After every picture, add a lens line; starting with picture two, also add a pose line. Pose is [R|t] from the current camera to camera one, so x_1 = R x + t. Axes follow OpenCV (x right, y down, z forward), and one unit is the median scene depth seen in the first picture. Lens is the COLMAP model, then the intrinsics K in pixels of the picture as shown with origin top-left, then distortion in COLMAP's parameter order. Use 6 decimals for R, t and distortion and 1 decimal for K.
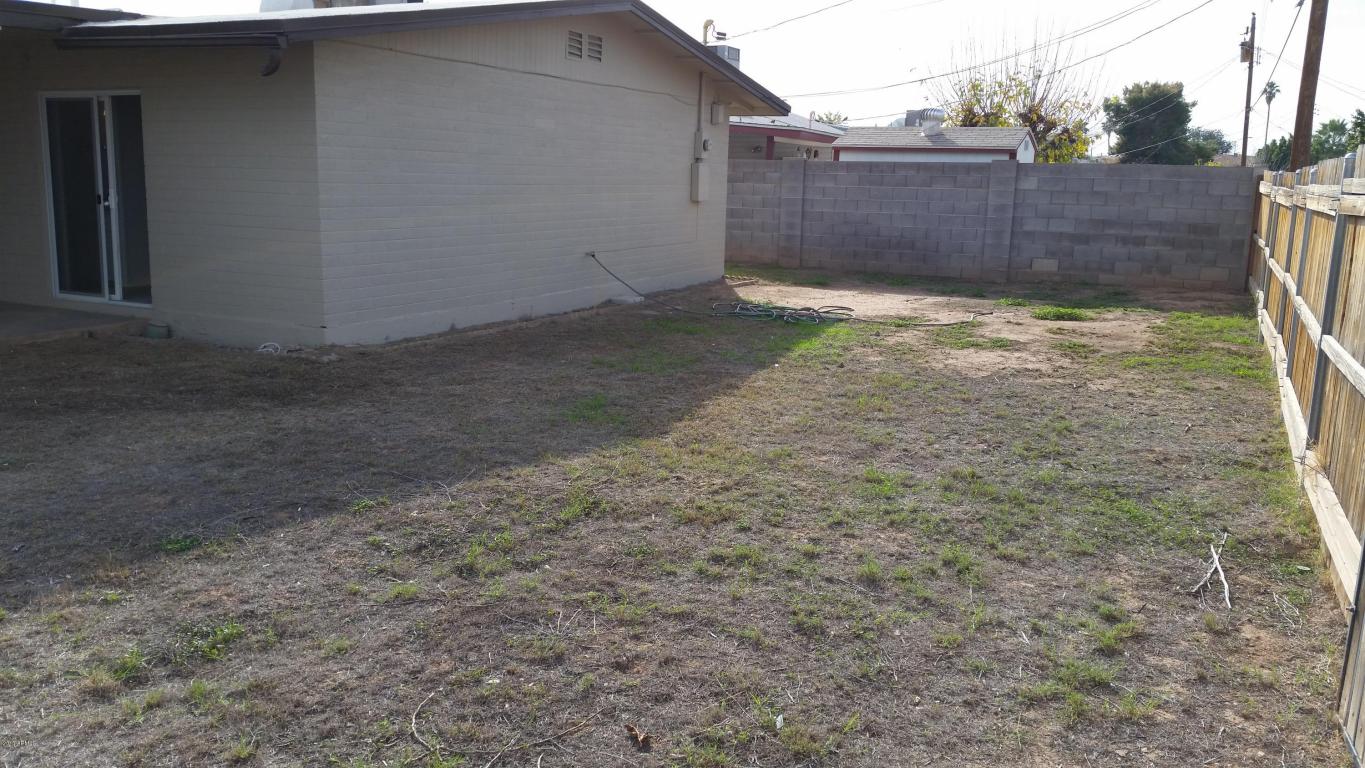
lens RADIAL K [[1118.5, 0, 682.5], [0, 1118.5, 384.0], [0, 0, 1]] dist [0.122085, -0.202438]
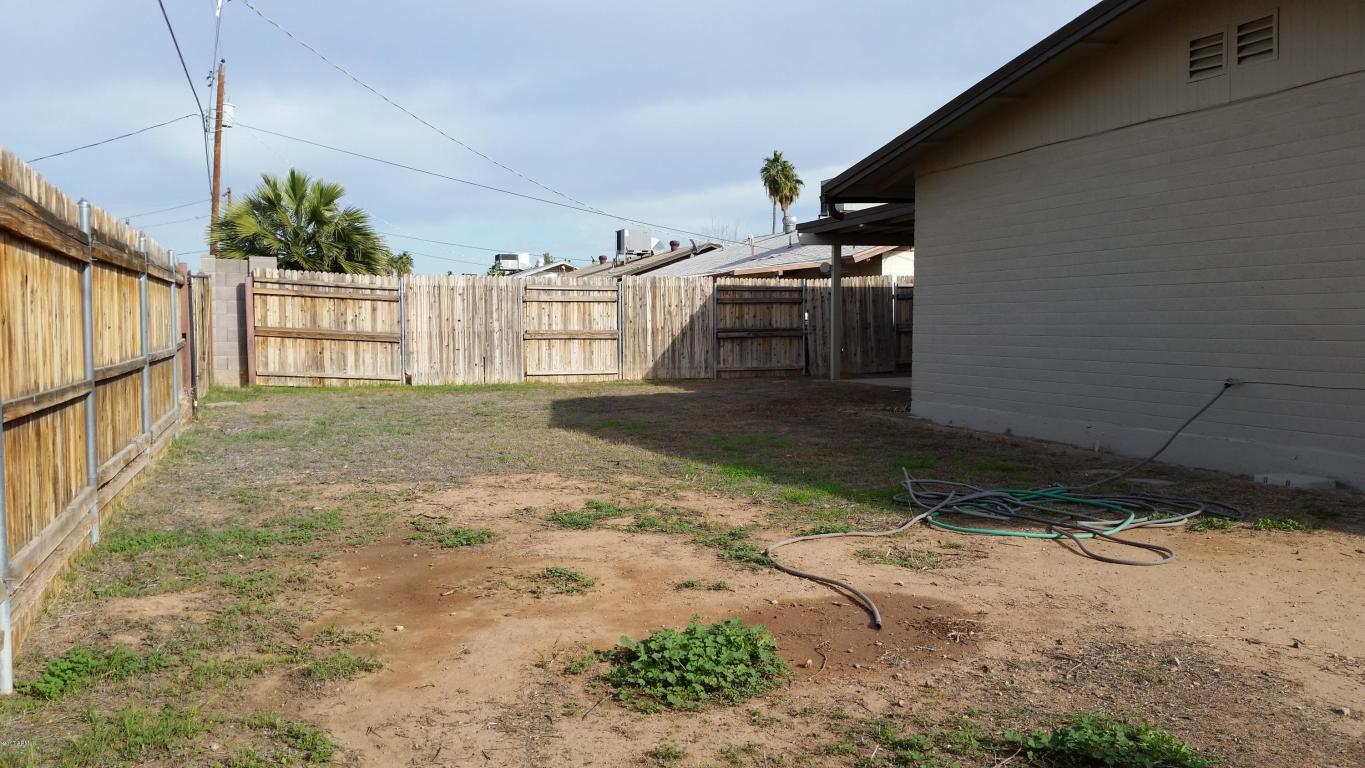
lens RADIAL K [[1118.5, 0, 682.5], [0, 1118.5, 384.0], [0, 0, 1]] dist [0.122085, -0.202438]
pose [[-0.683573, 0.019072, -0.729633, 0.601420], [-0.146861, 0.975619, 0.163093, -0.182964], [0.714954, 0.218641, -0.664106, 1.286377]]
